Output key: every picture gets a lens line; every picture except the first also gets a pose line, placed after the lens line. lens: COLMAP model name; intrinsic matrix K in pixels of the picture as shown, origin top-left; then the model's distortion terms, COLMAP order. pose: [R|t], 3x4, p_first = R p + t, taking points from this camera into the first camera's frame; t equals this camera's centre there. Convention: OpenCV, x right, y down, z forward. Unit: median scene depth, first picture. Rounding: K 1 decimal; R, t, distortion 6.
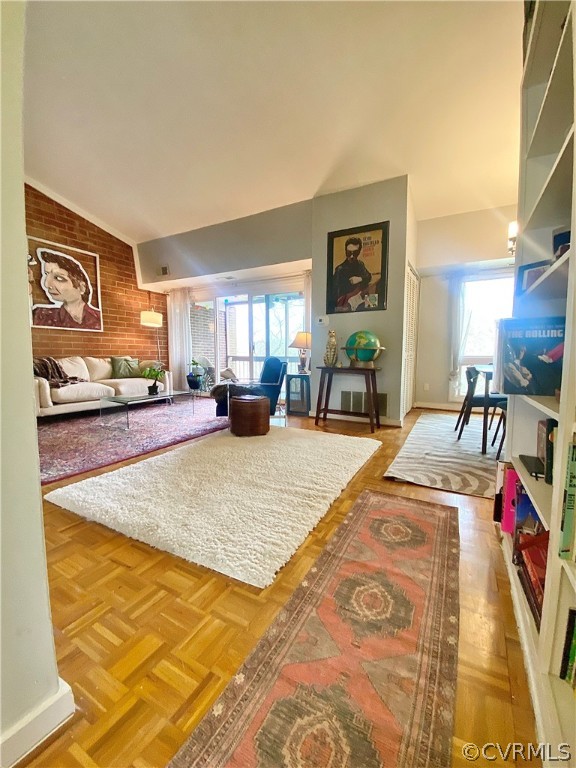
lens RADIAL K [[311.1, 0, 288.0], [0, 311.1, 384.0], [0, 0, 1]] dist [0.016523, -0.020202]
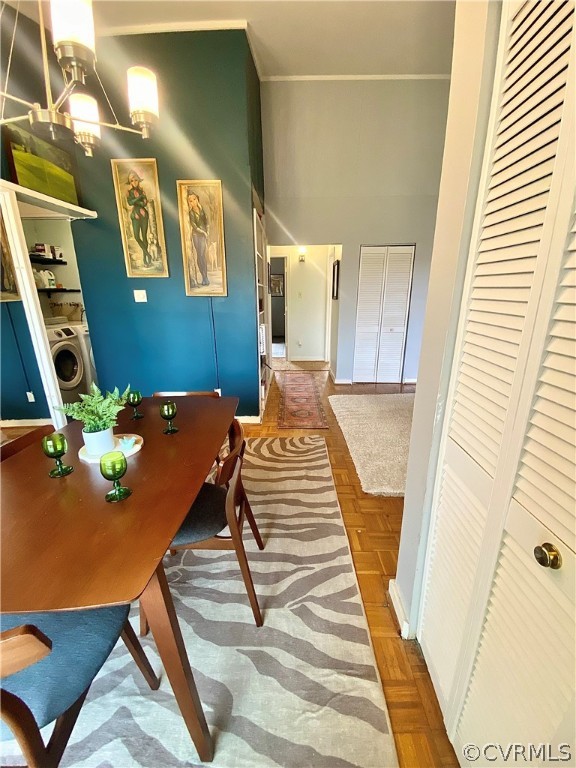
lens RADIAL K [[311.1, 0, 288.0], [0, 311.1, 384.0], [0, 0, 1]] dist [0.016523, -0.020202]
pose [[-0.882836, 0.140368, -0.448215, 1.439330], [-0.035553, 0.931588, 0.361774, -0.563773], [0.468333, 0.335322, -0.817449, 2.758915]]
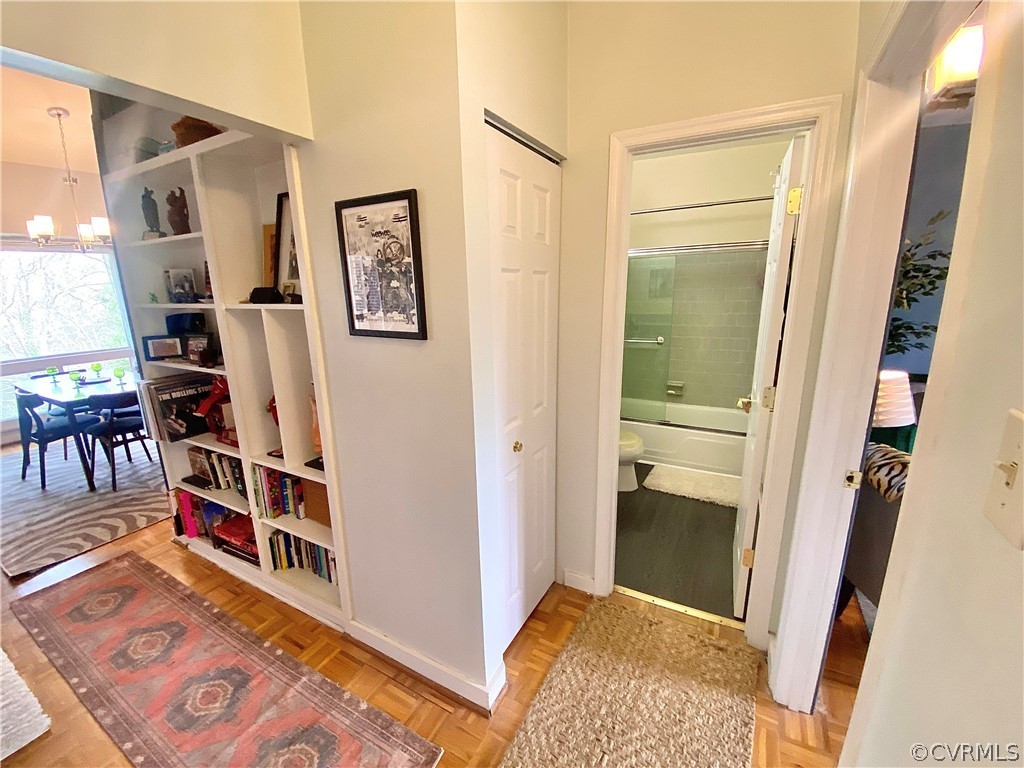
lens RADIAL K [[414.7, 0, 510.8], [0, 414.7, 385.5], [0, 0, 1]] dist [0.016523, -0.020202]
pose [[0.000938, -0.229287, 0.973358, -0.746944], [0.106184, 0.967879, 0.227894, -0.350250], [-0.994346, 0.103141, 0.025255, -0.386077]]
